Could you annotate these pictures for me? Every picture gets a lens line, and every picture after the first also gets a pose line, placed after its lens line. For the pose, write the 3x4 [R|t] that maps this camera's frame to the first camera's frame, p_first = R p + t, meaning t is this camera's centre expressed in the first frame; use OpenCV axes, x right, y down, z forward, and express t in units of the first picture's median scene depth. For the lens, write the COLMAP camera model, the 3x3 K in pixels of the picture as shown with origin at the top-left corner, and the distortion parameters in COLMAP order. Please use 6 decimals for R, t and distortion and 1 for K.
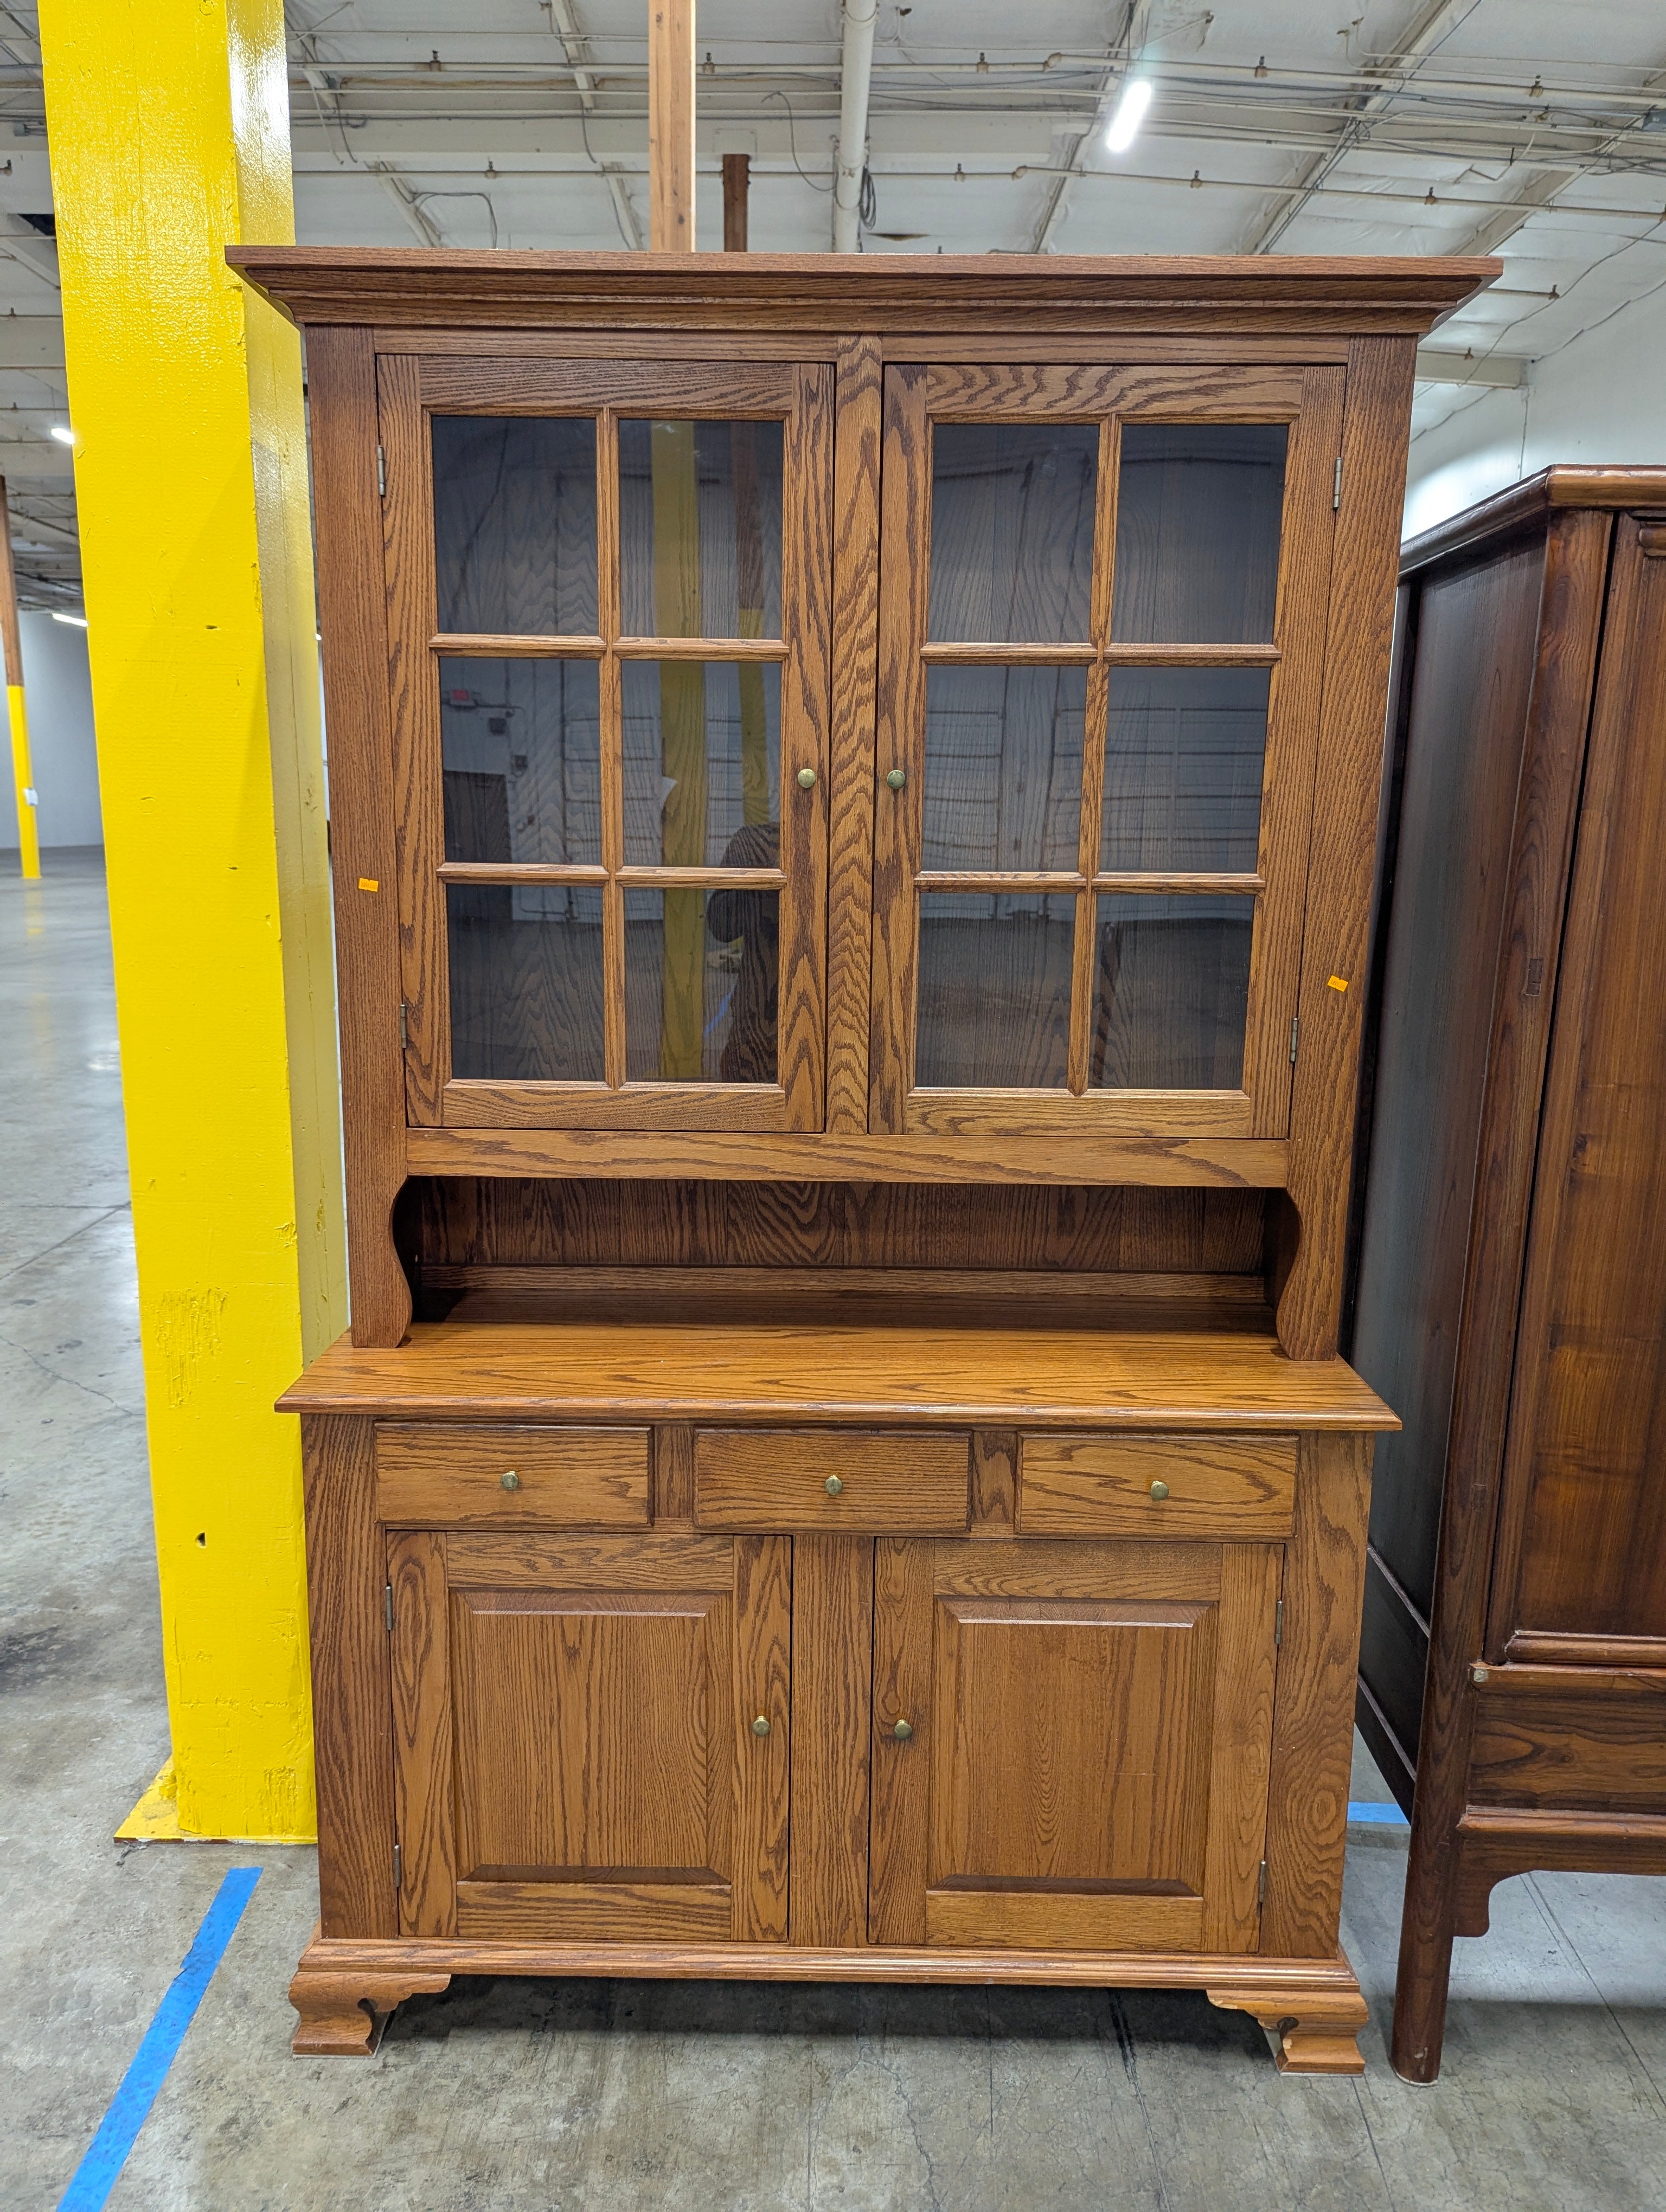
lens RADIAL K [[1616.9, 0, 833.0], [0, 1616.9, 1106.0], [0, 0, 1]] dist [0.036263, -0.033567]
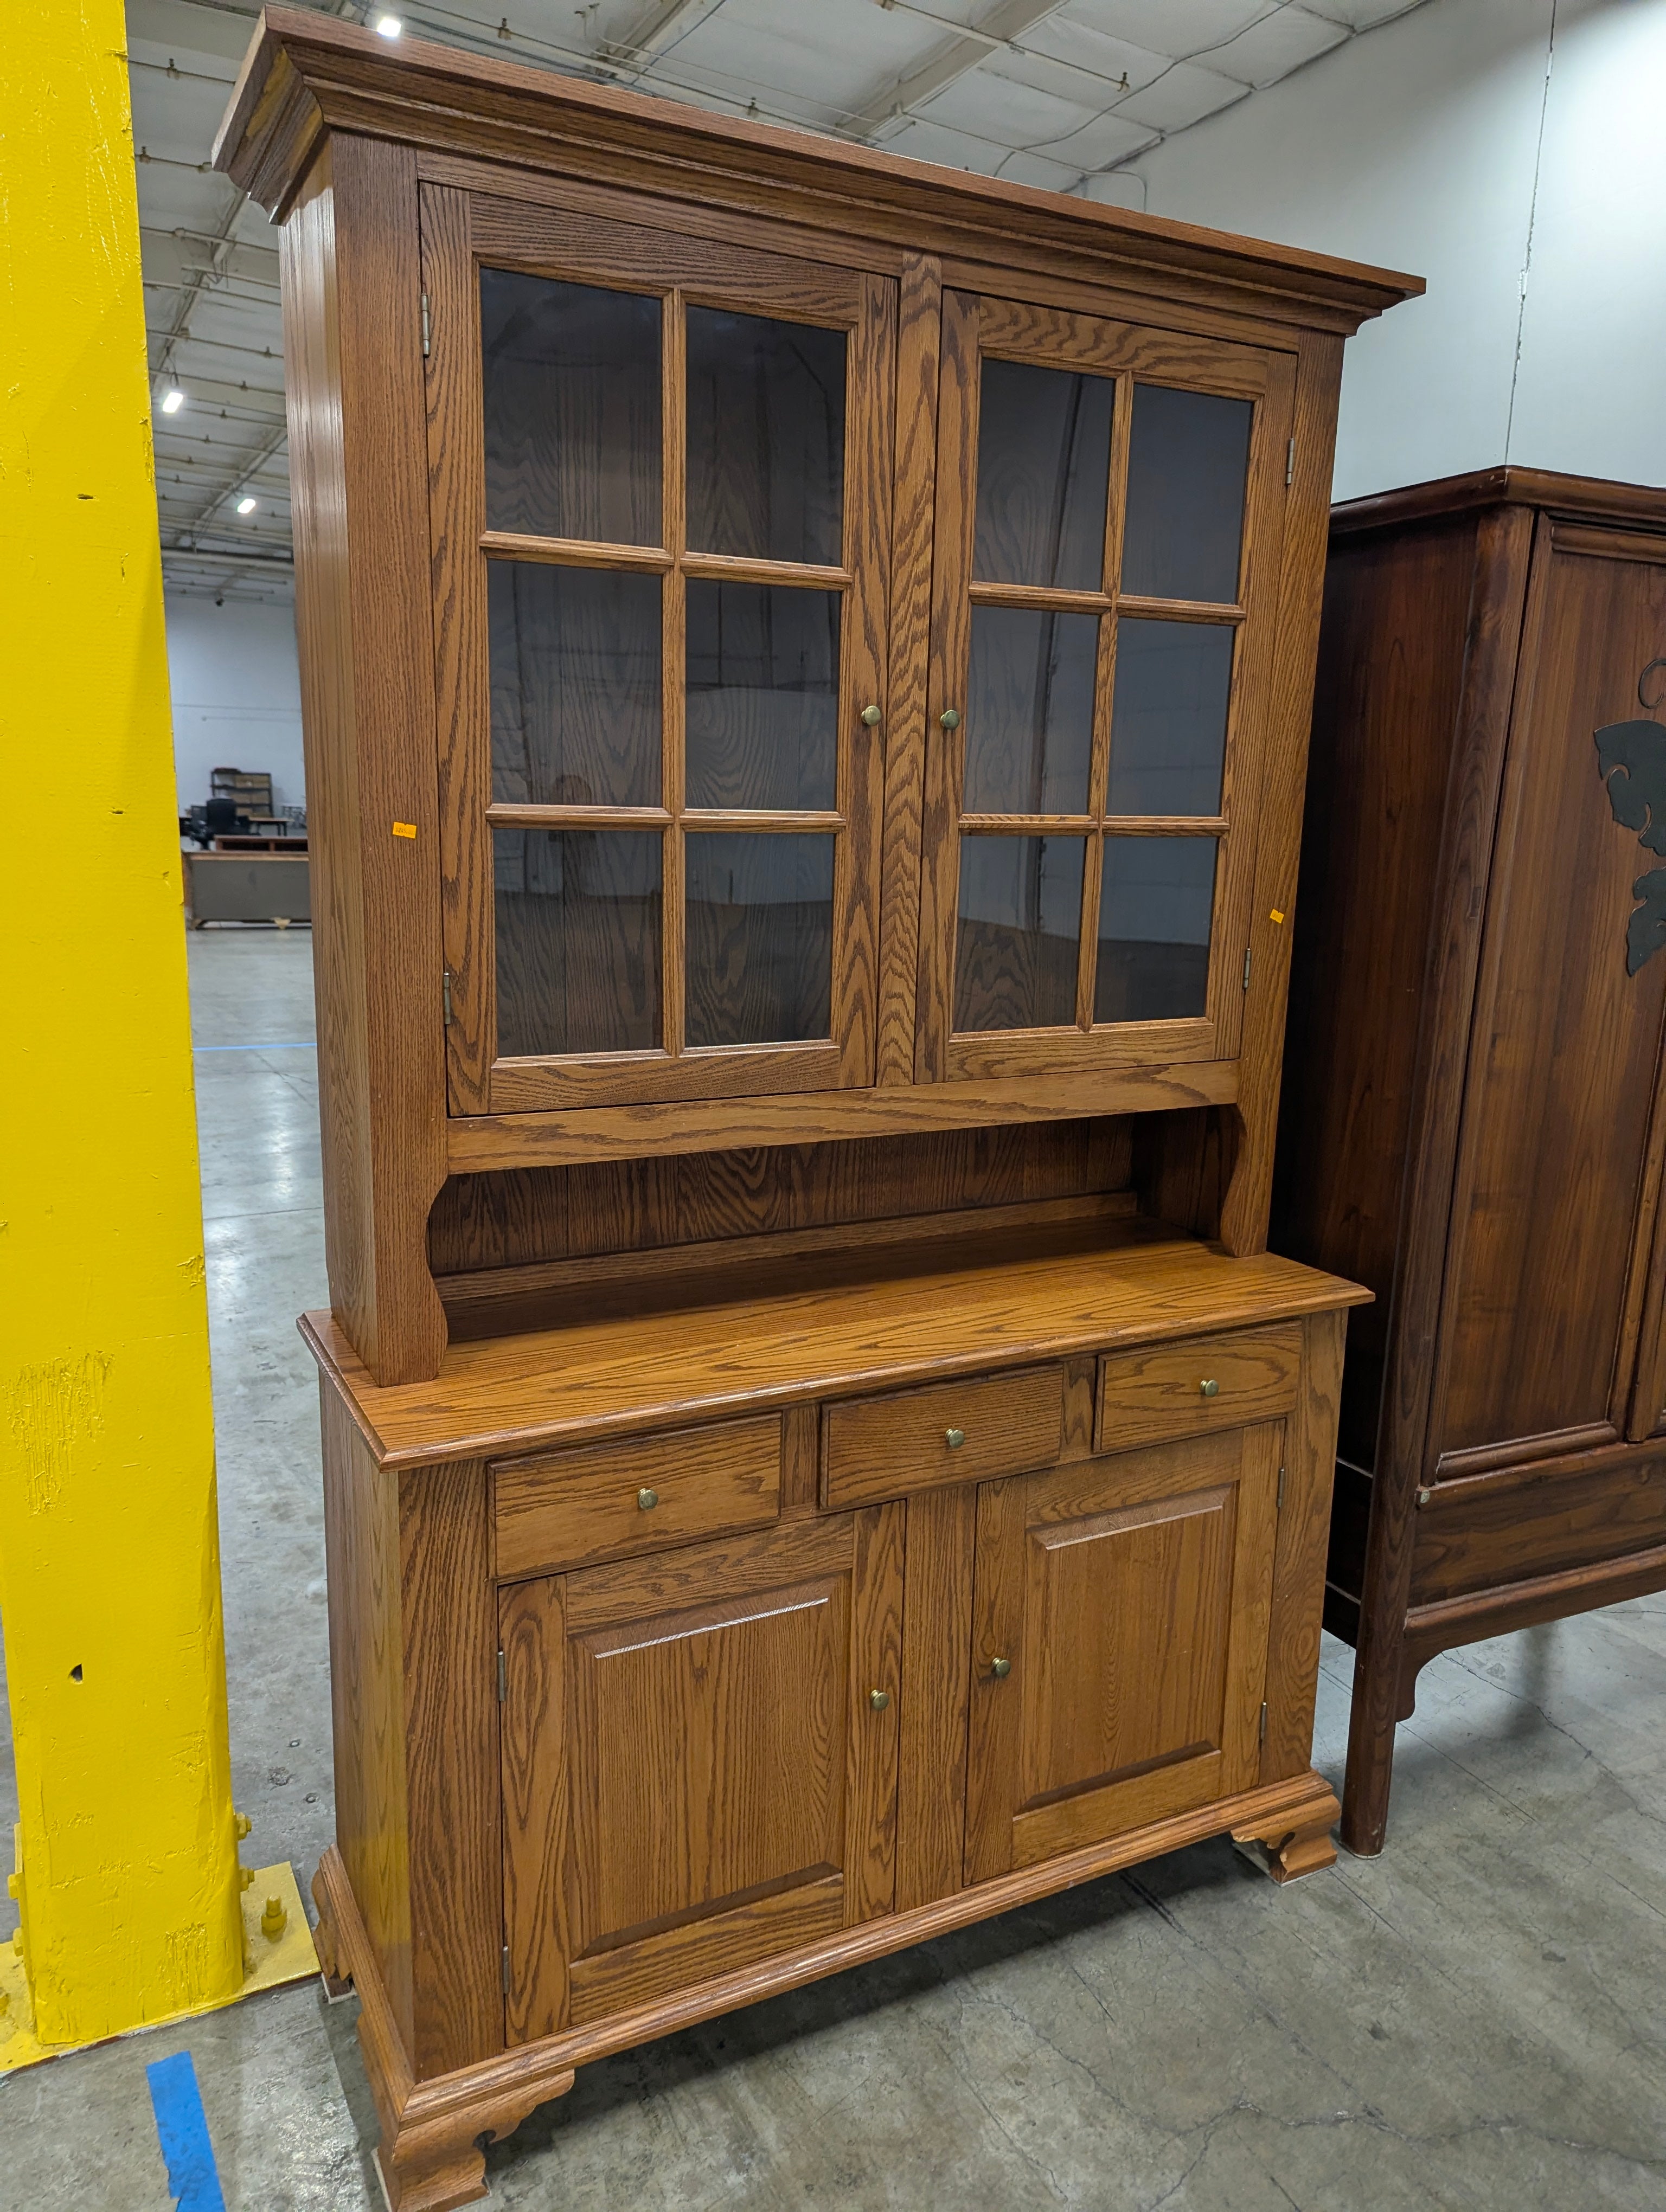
lens RADIAL K [[1600.6, 0, 840.1], [0, 1600.6, 1119.1], [0, 0, 1]] dist [0.036214, -0.030445]
pose [[0.877606, -0.088311, 0.471178, -0.486068], [0.075827, 0.996084, 0.045457, -0.009150], [-0.473347, -0.004165, 0.880866, 0.166697]]
